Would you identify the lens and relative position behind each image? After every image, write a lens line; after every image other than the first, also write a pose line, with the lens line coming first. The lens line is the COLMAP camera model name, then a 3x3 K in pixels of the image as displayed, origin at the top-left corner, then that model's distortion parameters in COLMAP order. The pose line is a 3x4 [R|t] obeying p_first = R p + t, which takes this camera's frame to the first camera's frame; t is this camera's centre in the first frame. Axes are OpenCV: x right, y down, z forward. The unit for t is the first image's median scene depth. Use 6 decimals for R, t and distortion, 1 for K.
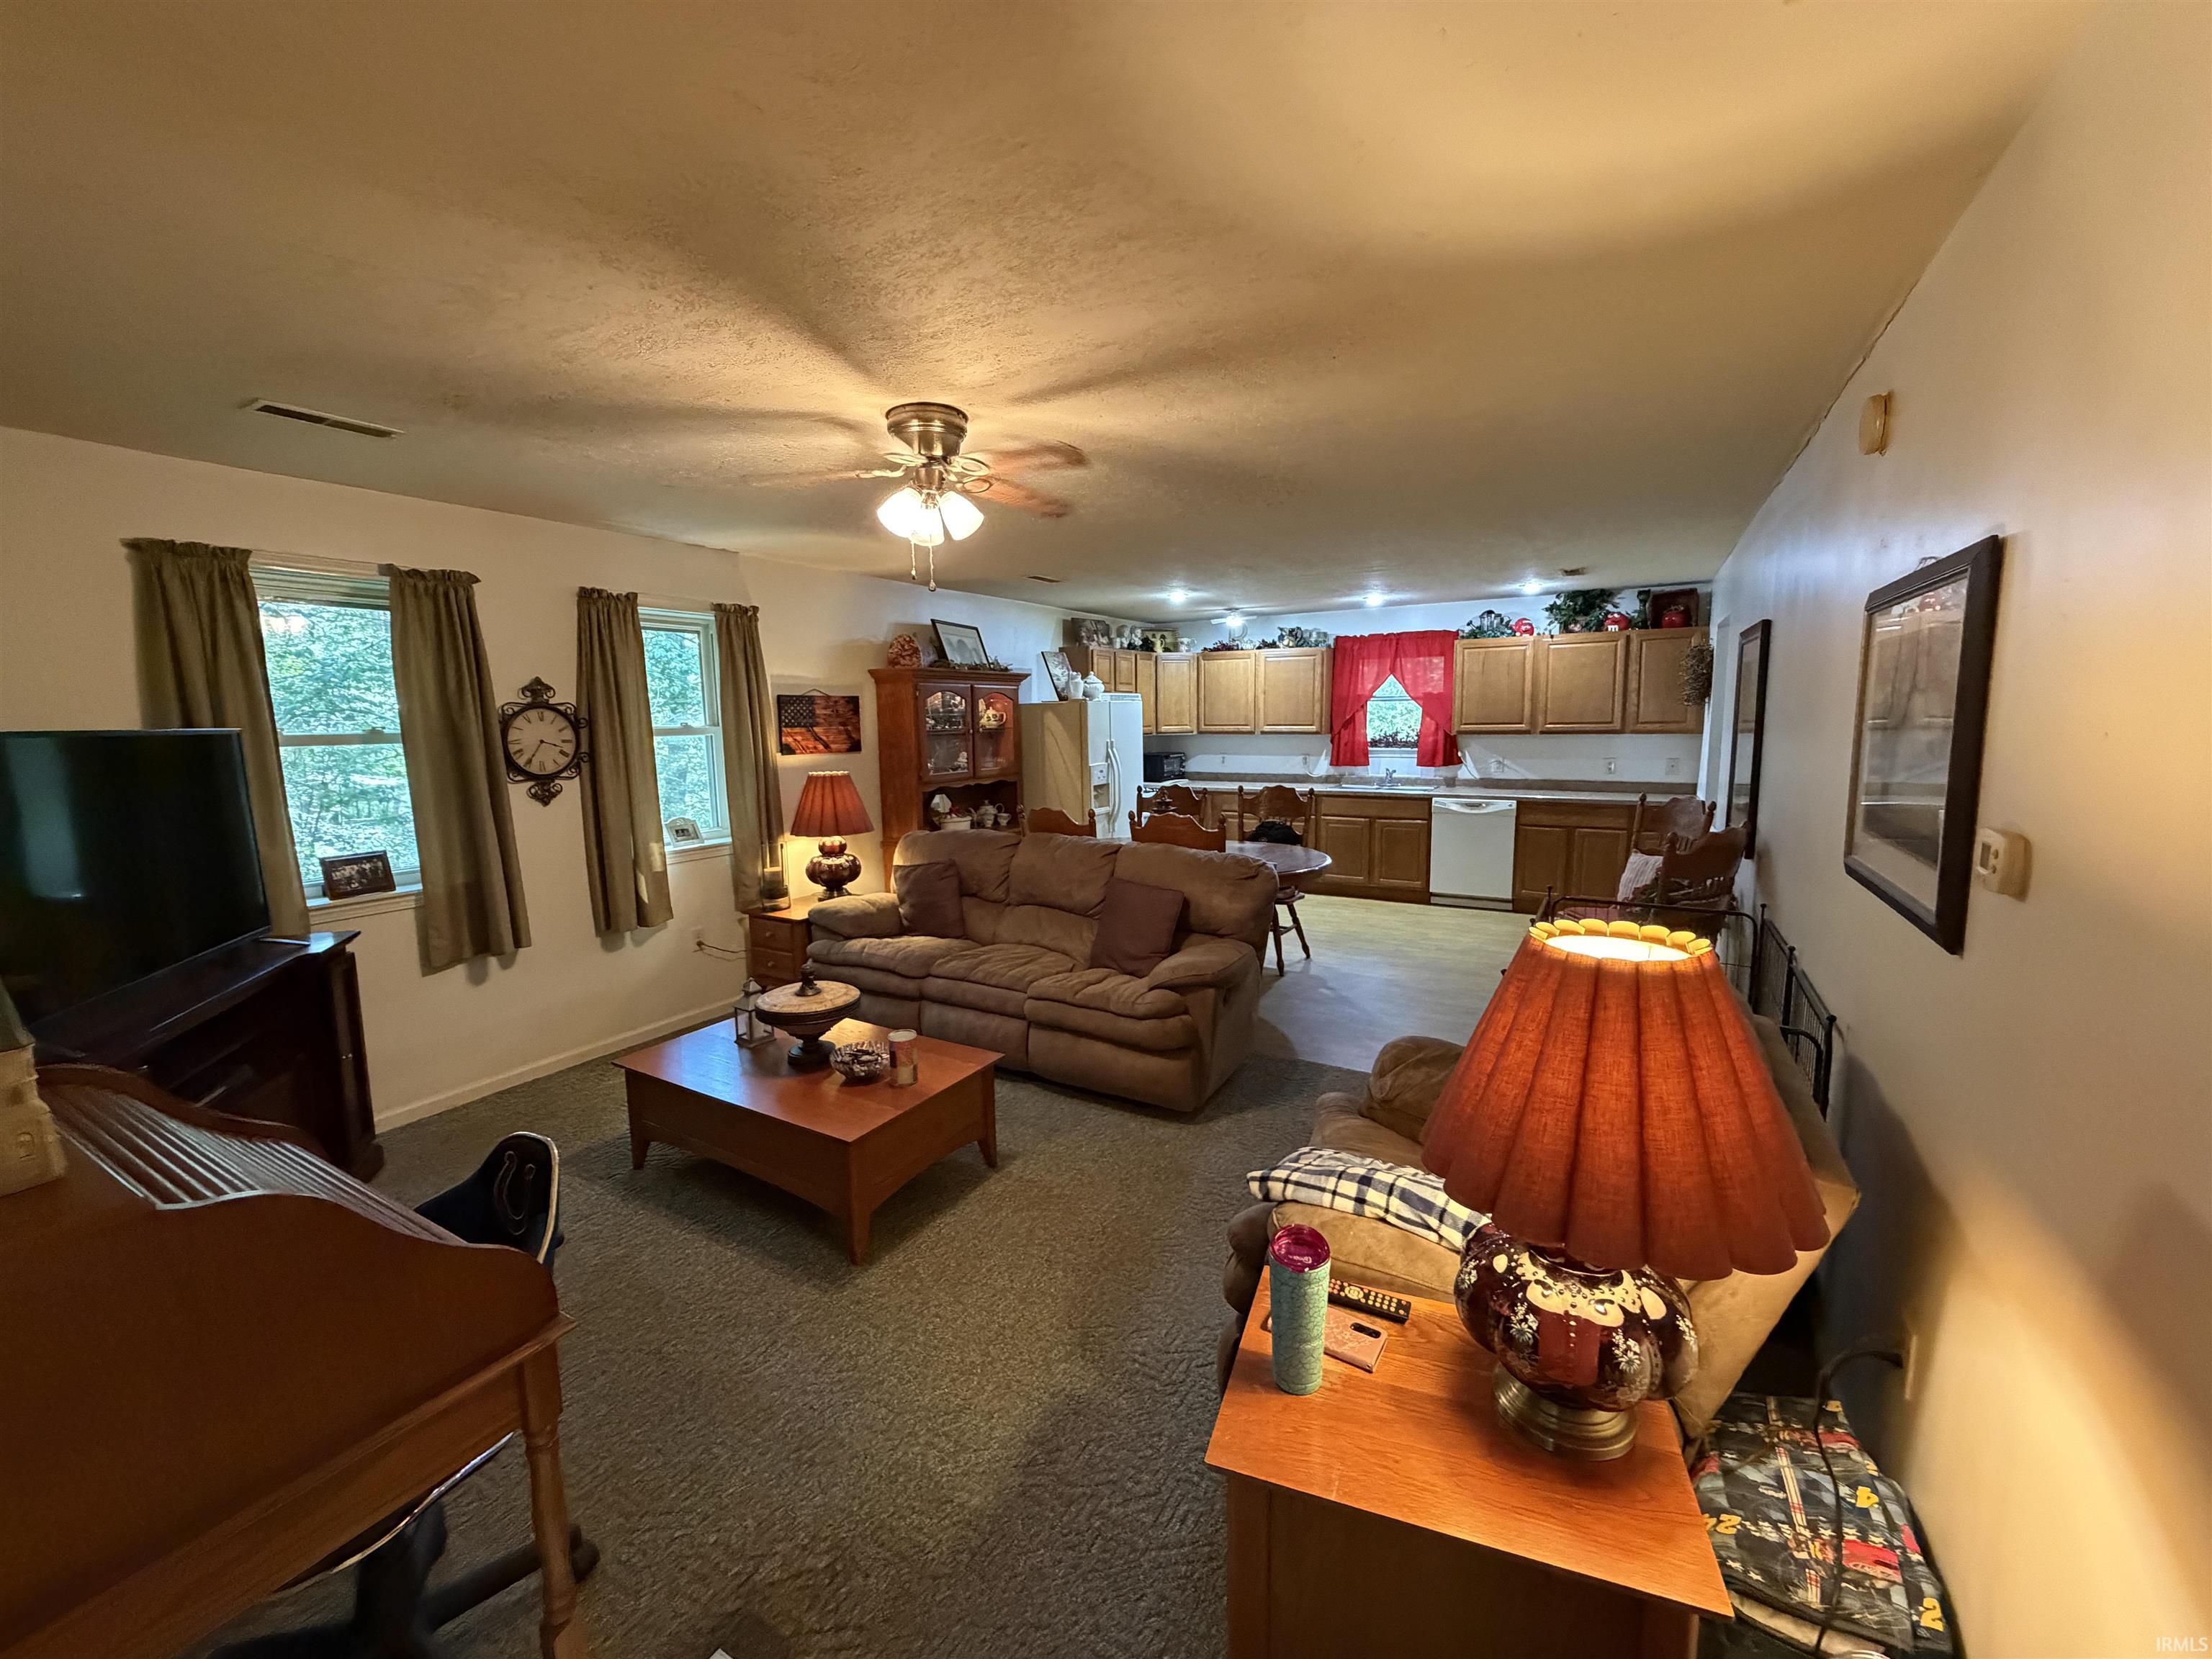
lens RADIAL K [[879.8, 0, 1100.8], [0, 879.8, 831.7], [0, 0, 1]] dist [0.001028, -0.000518]
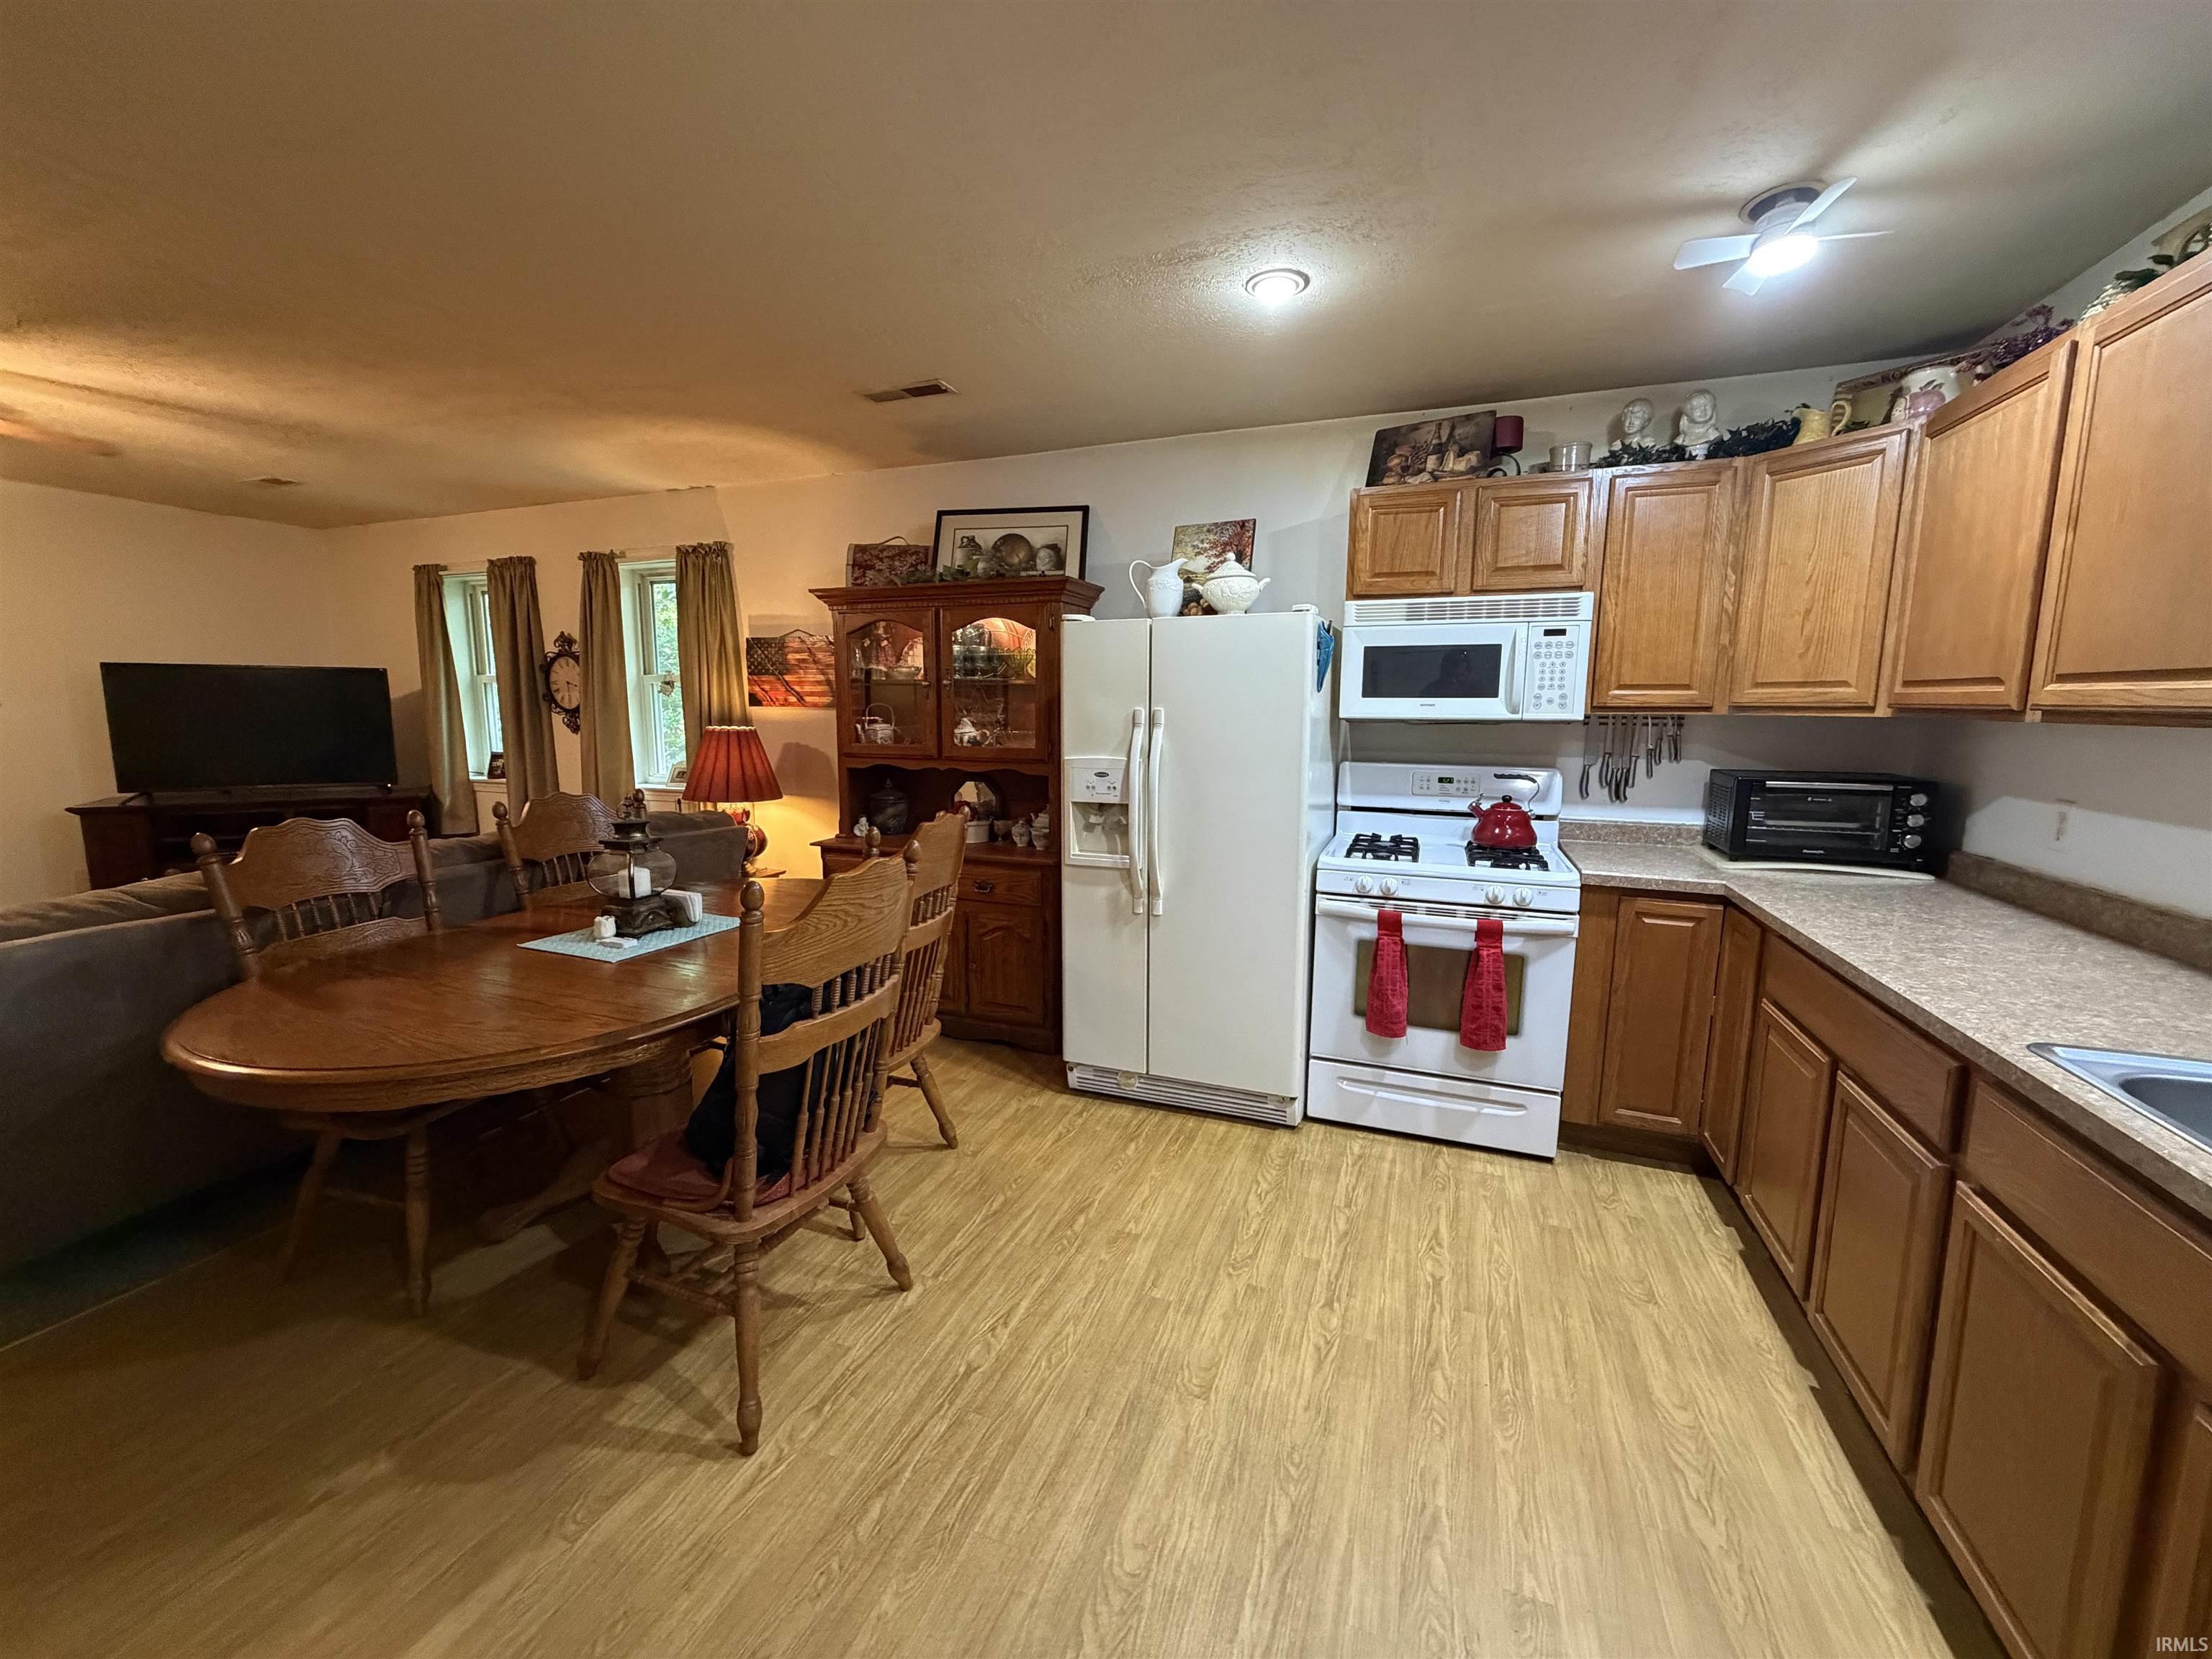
lens RADIAL K [[879.8, 0, 1100.4], [0, 879.8, 828.0], [0, 0, 1]] dist [0.001028, -0.000518]
pose [[0.162095, 0.154249, -0.974645, 0.435651], [-0.137899, 0.981556, 0.132409, -0.098570], [0.977092, 0.112940, 0.180376, 0.889525]]
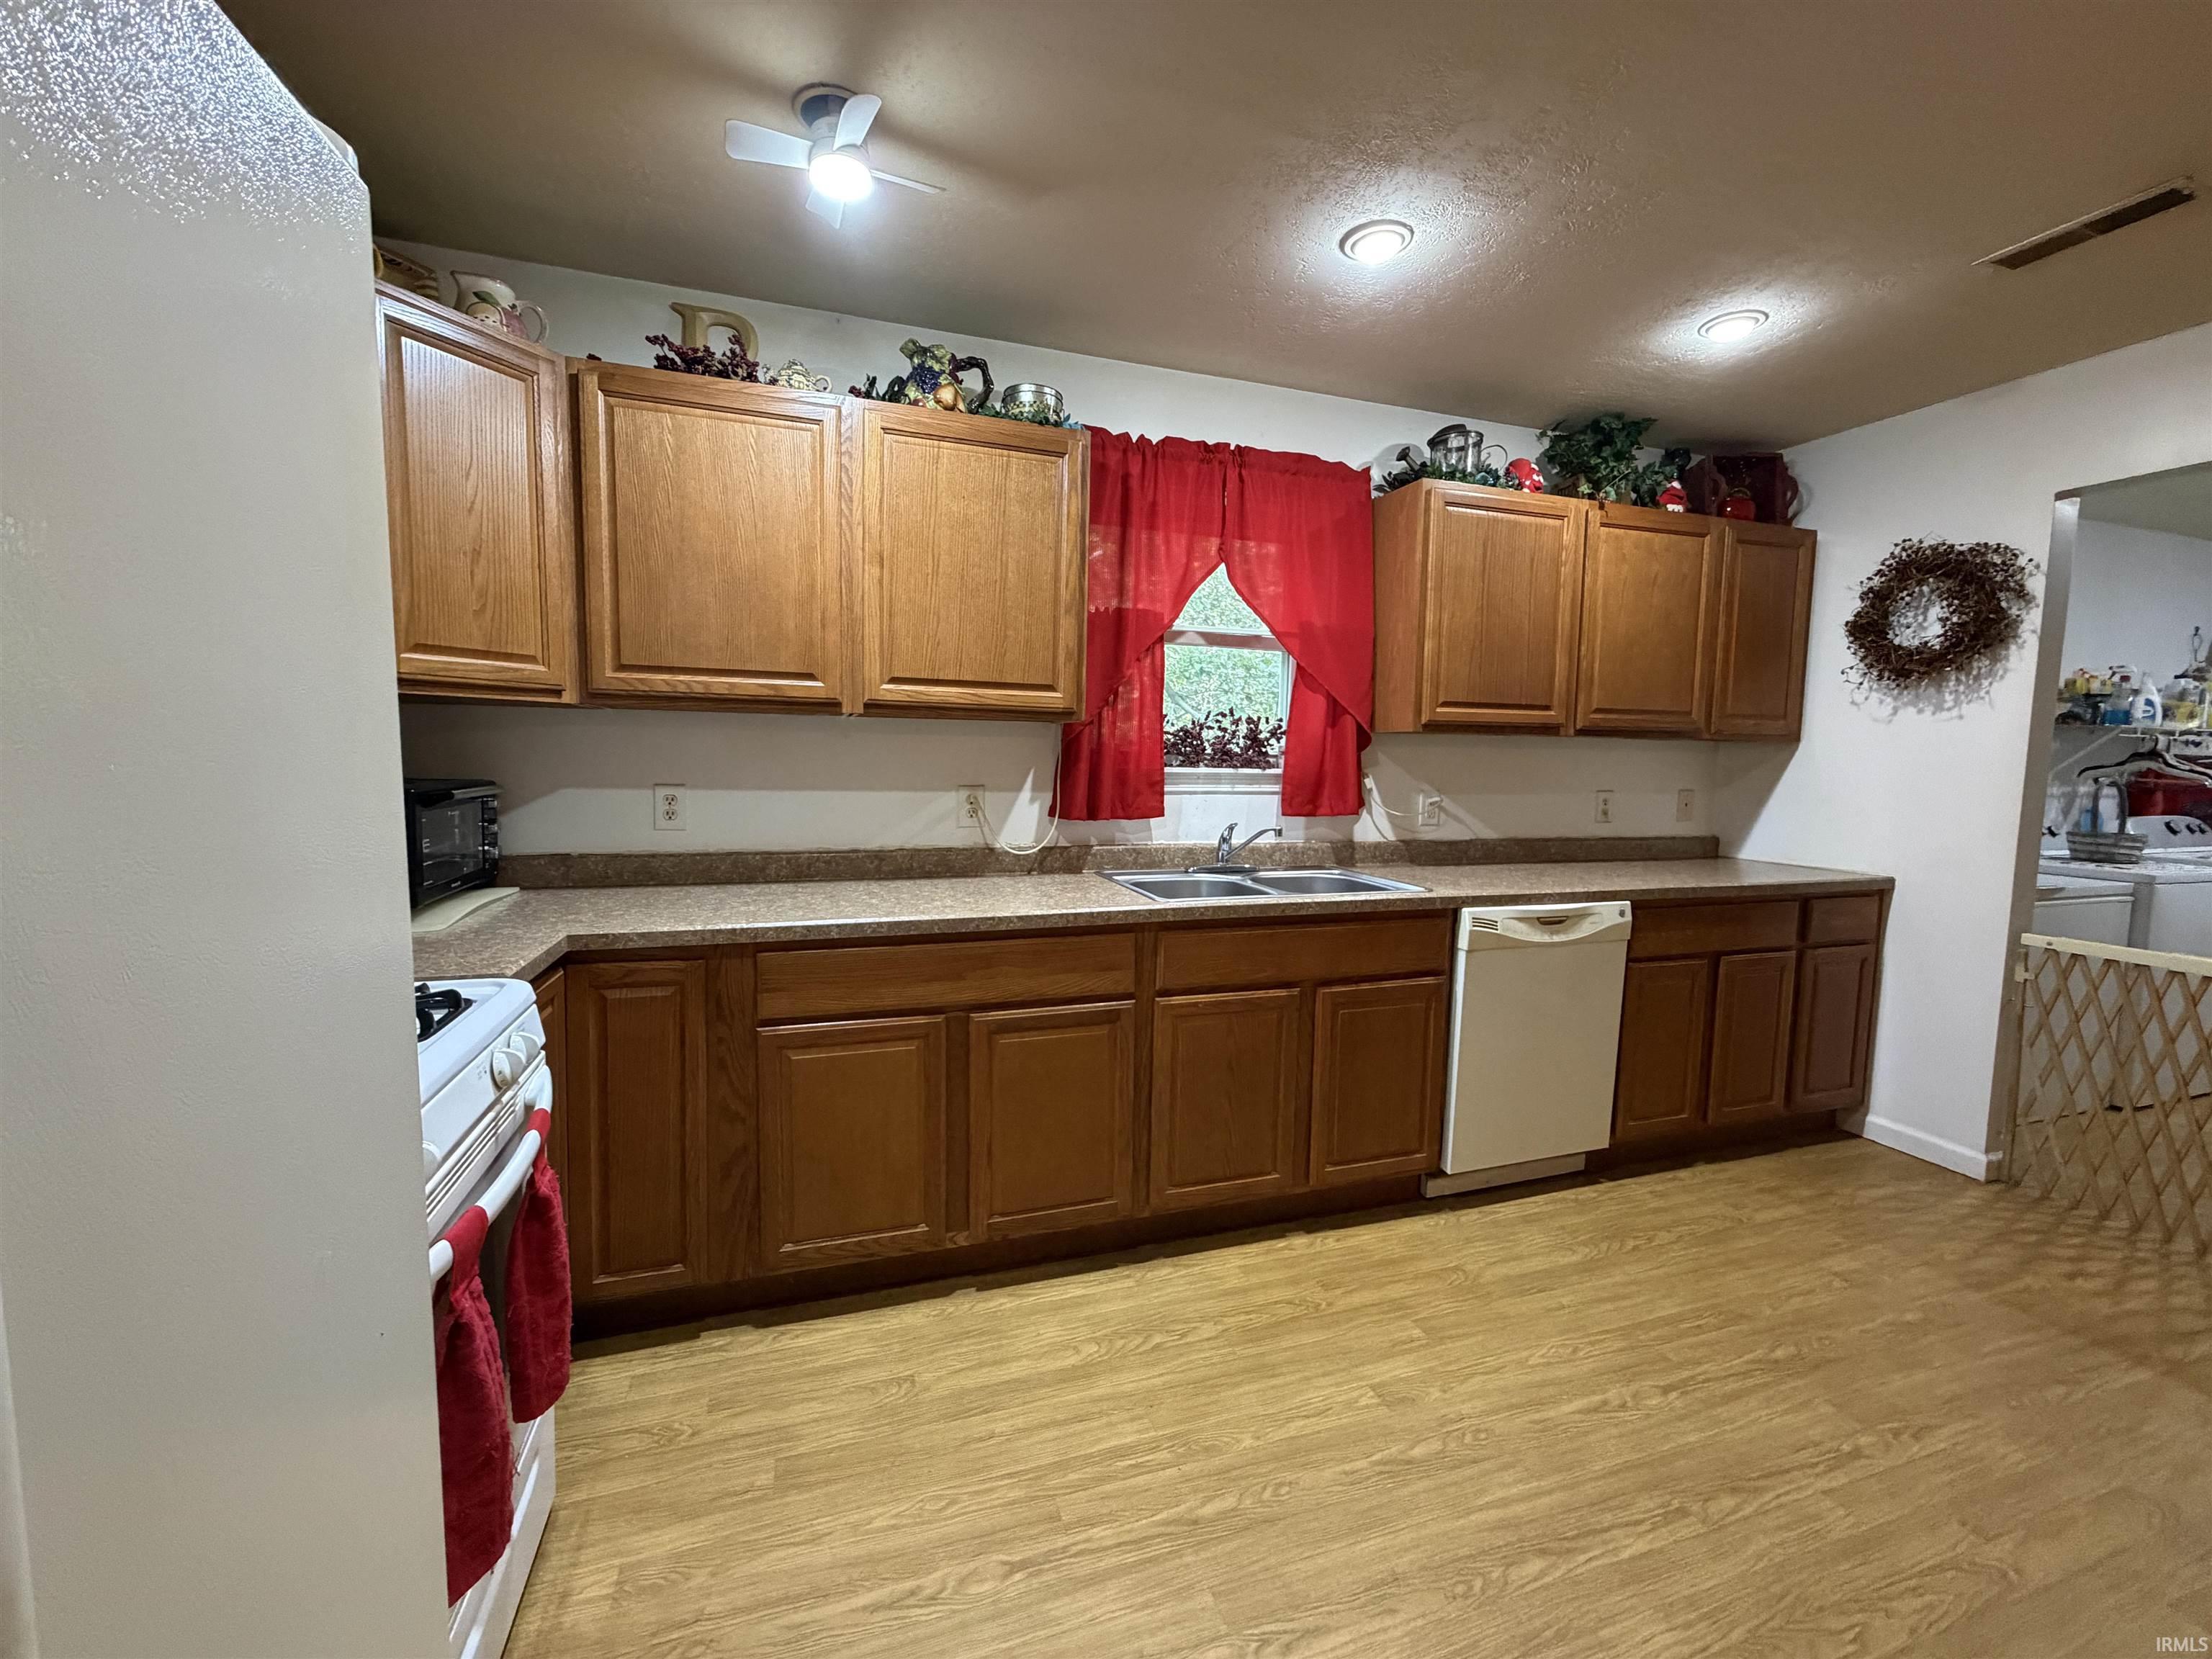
lens RADIAL K [[879.8, 0, 1099.7], [0, 879.8, 829.3], [0, 0, 1]] dist [0.001028, -0.000518]
pose [[0.659688, -0.037462, 0.750605, 0.027152], [0.072194, 0.997297, -0.013675, -0.078885], [-0.748064, 0.063210, 0.660609, 0.924577]]
